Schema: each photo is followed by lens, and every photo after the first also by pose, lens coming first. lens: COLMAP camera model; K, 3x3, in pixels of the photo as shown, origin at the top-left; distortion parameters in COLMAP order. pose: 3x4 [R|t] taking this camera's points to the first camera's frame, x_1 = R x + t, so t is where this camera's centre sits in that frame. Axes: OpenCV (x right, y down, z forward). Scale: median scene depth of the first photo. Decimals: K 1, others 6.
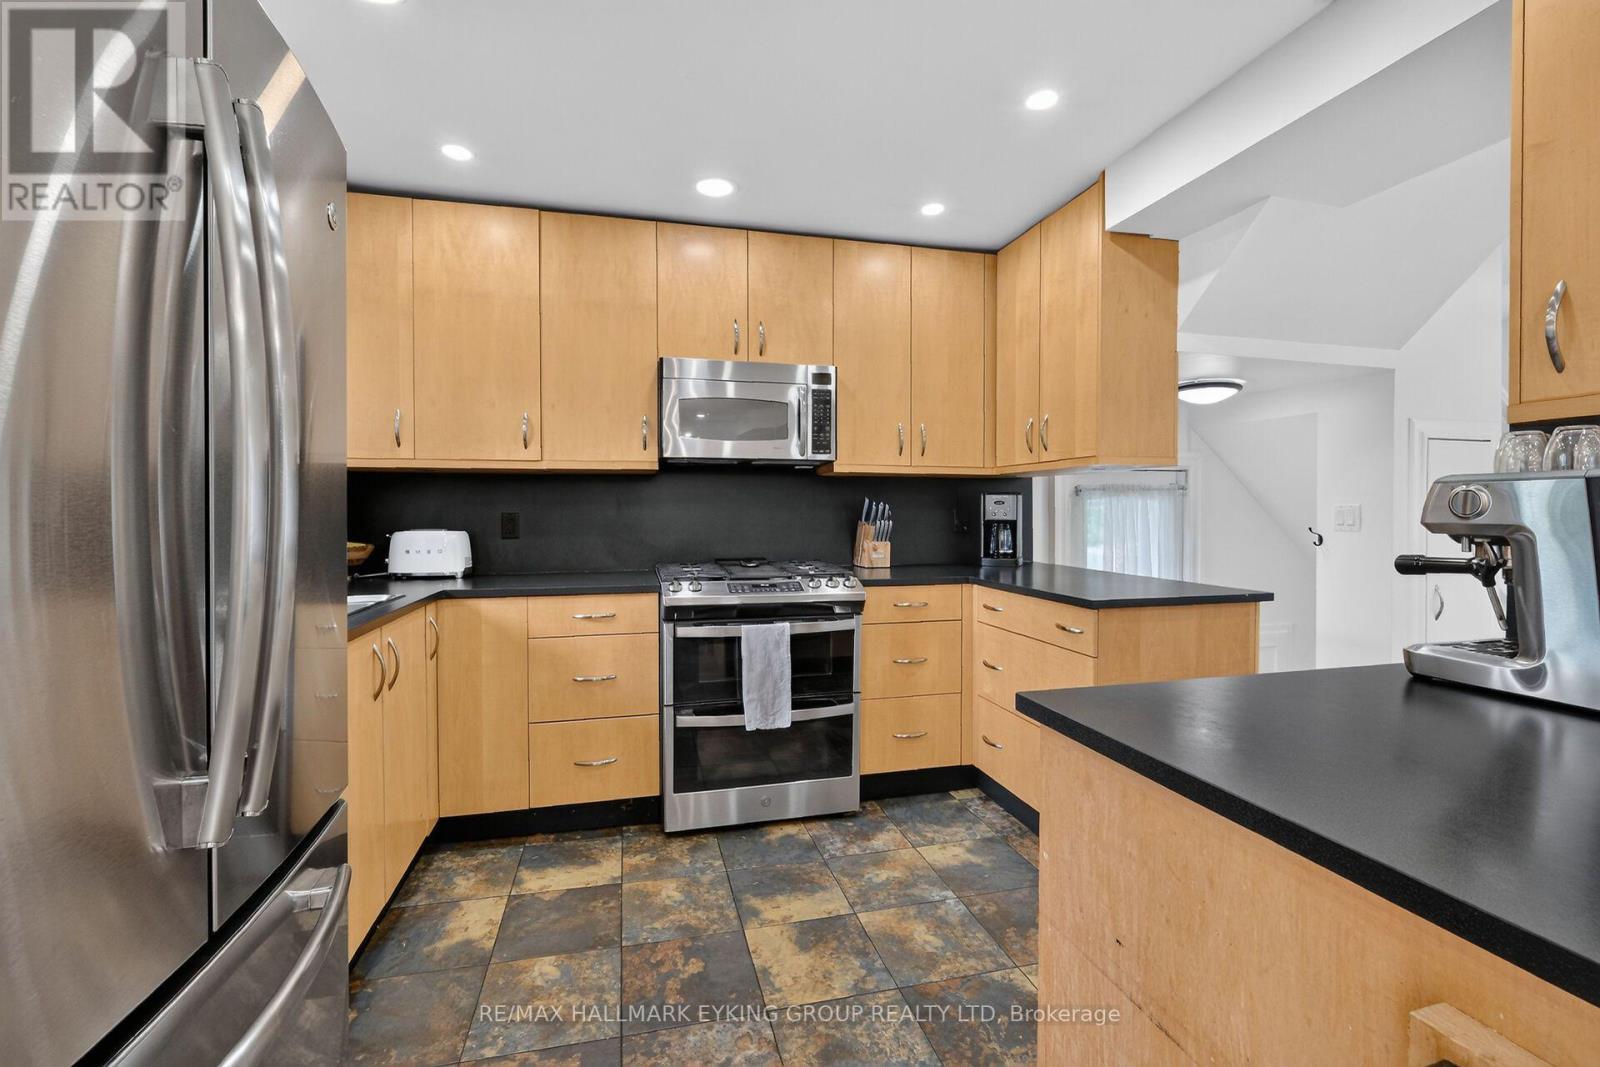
lens RADIAL K [[688.9, 0, 806.3], [0, 688.9, 522.3], [0, 0, 1]] dist [-0.011257, 0.000314]
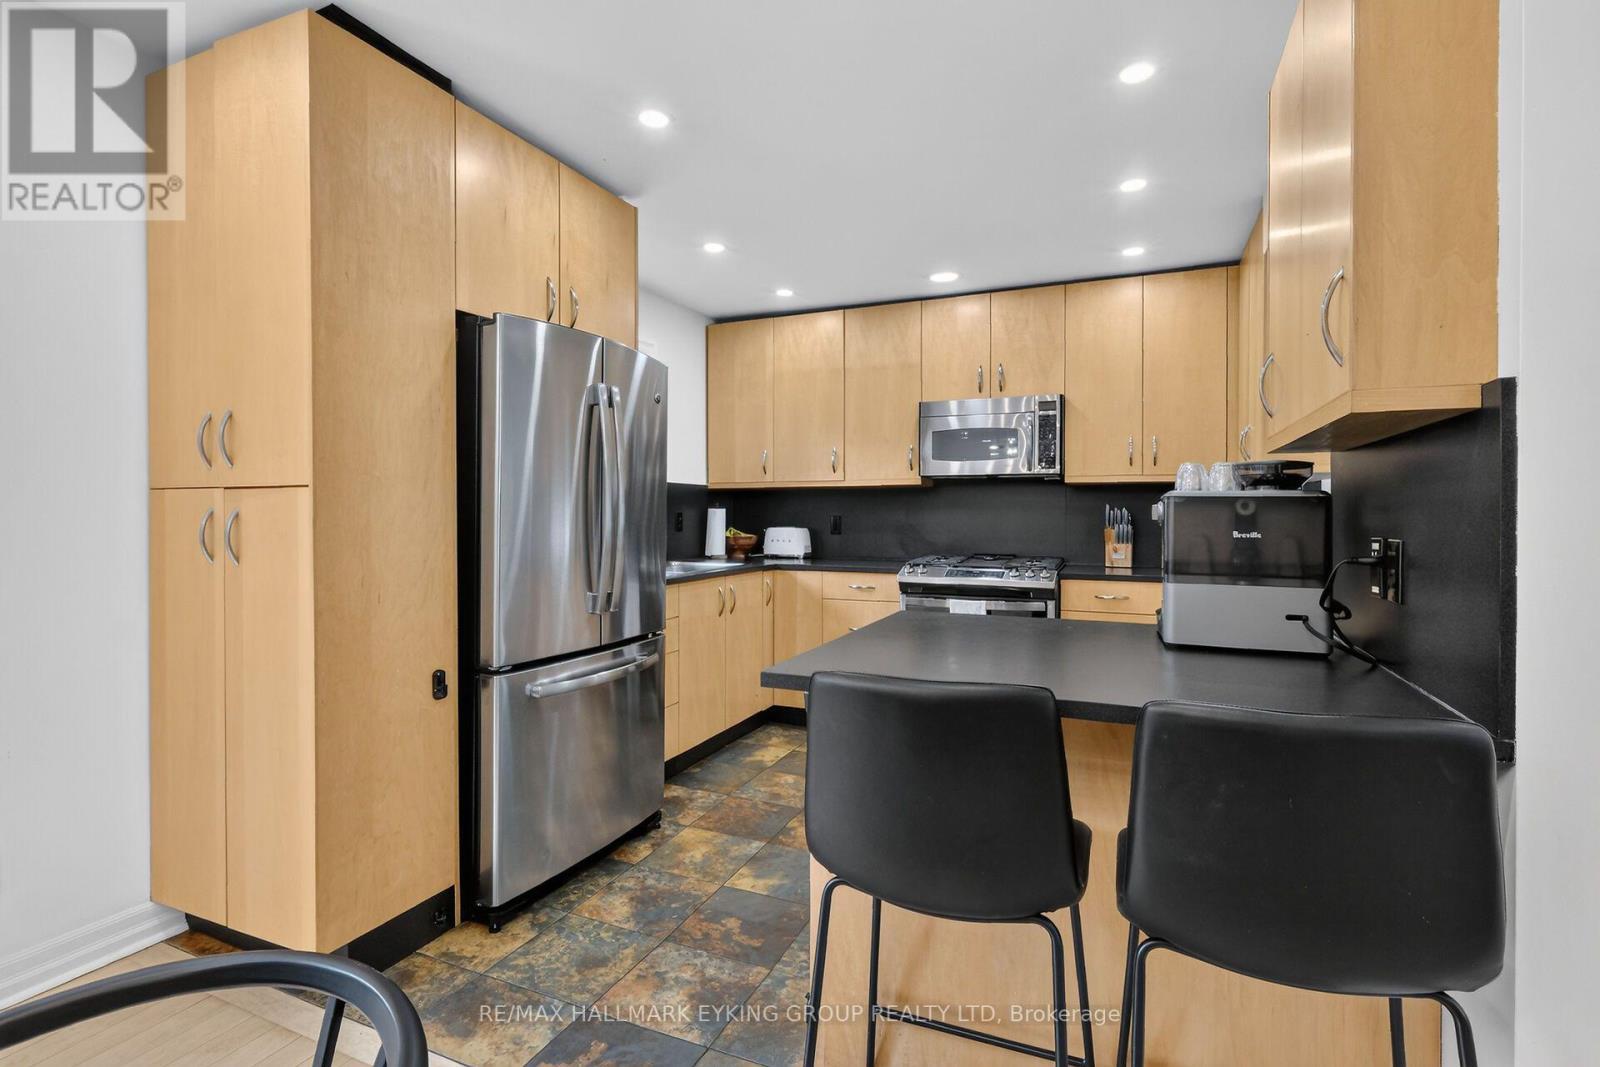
lens RADIAL K [[756.6, 0, 802.1], [0, 756.6, 523.7], [0, 0, 1]] dist [0.015162, -0.000114]
pose [[0.792133, 0.012046, -0.610229, 0.523239], [-0.012059, 0.999919, 0.004085, -0.003318], [0.610229, 0.004123, 0.792214, -0.326694]]
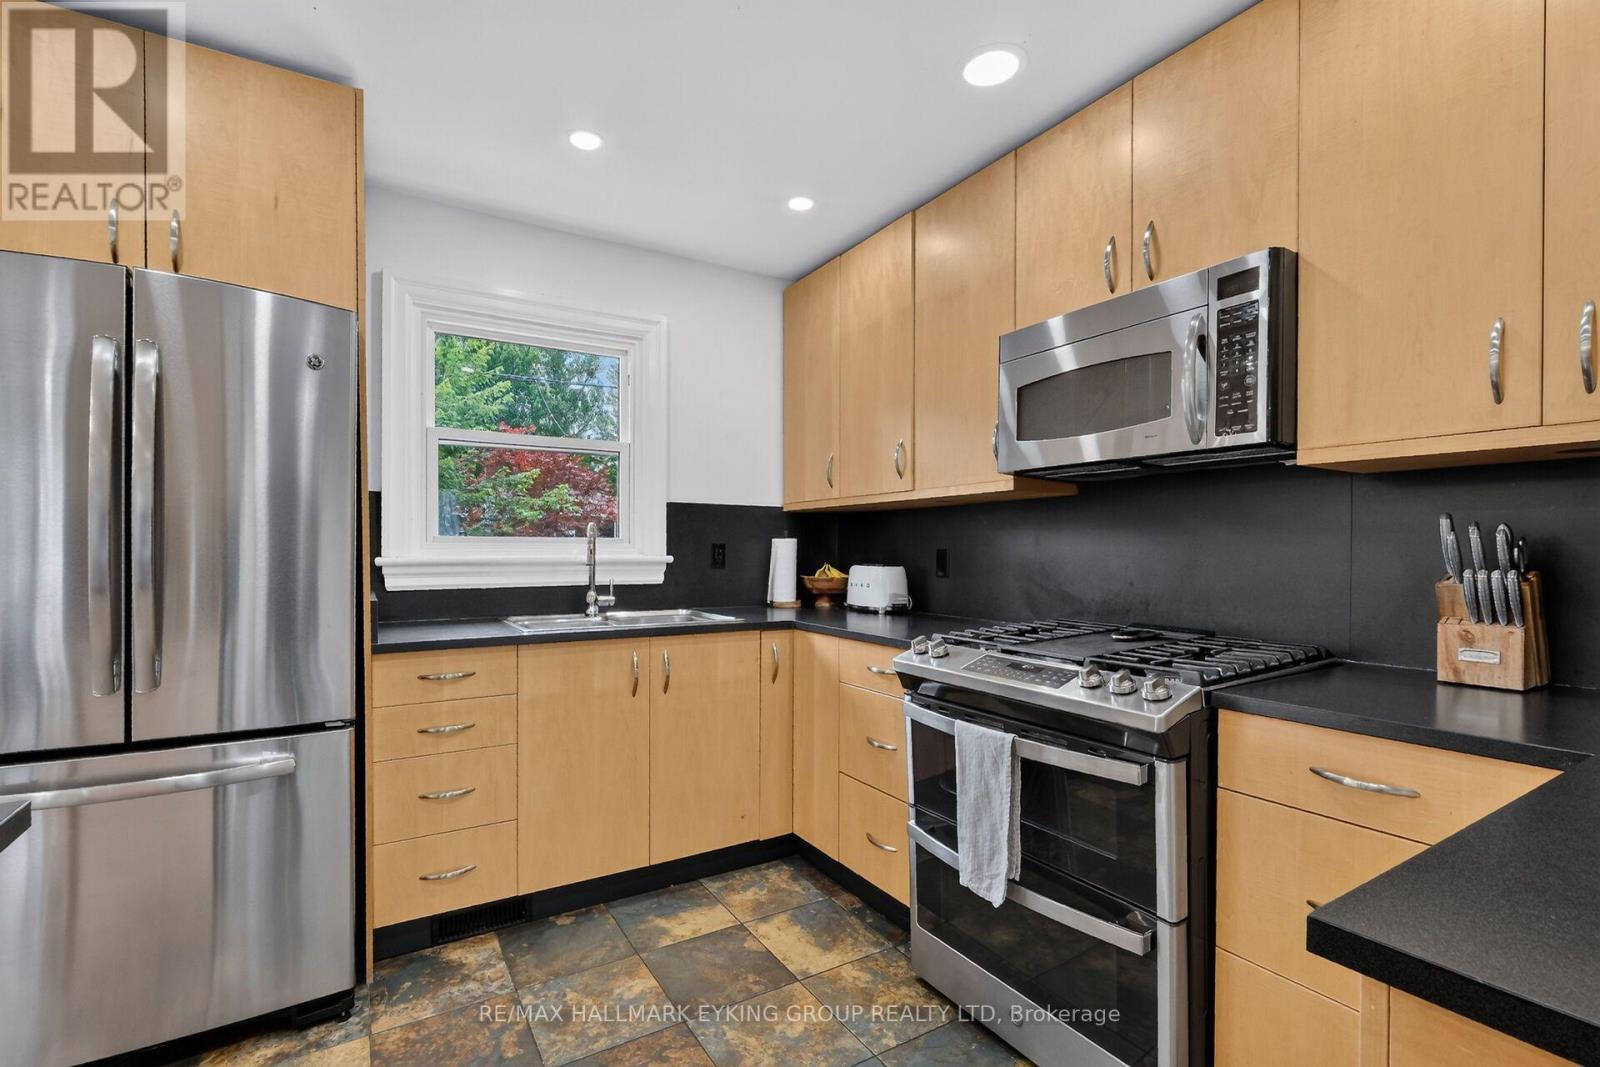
lens RADIAL K [[717.0, 0, 782.5], [0, 717.0, 557.3], [0, 0, 1]] dist [-0.010251, 0.000363]
pose [[0.289078, 0.013700, -0.957207, 0.454943], [-0.018653, 0.999788, 0.008676, -0.007500], [0.957124, 0.015347, 0.289273, 0.569070]]
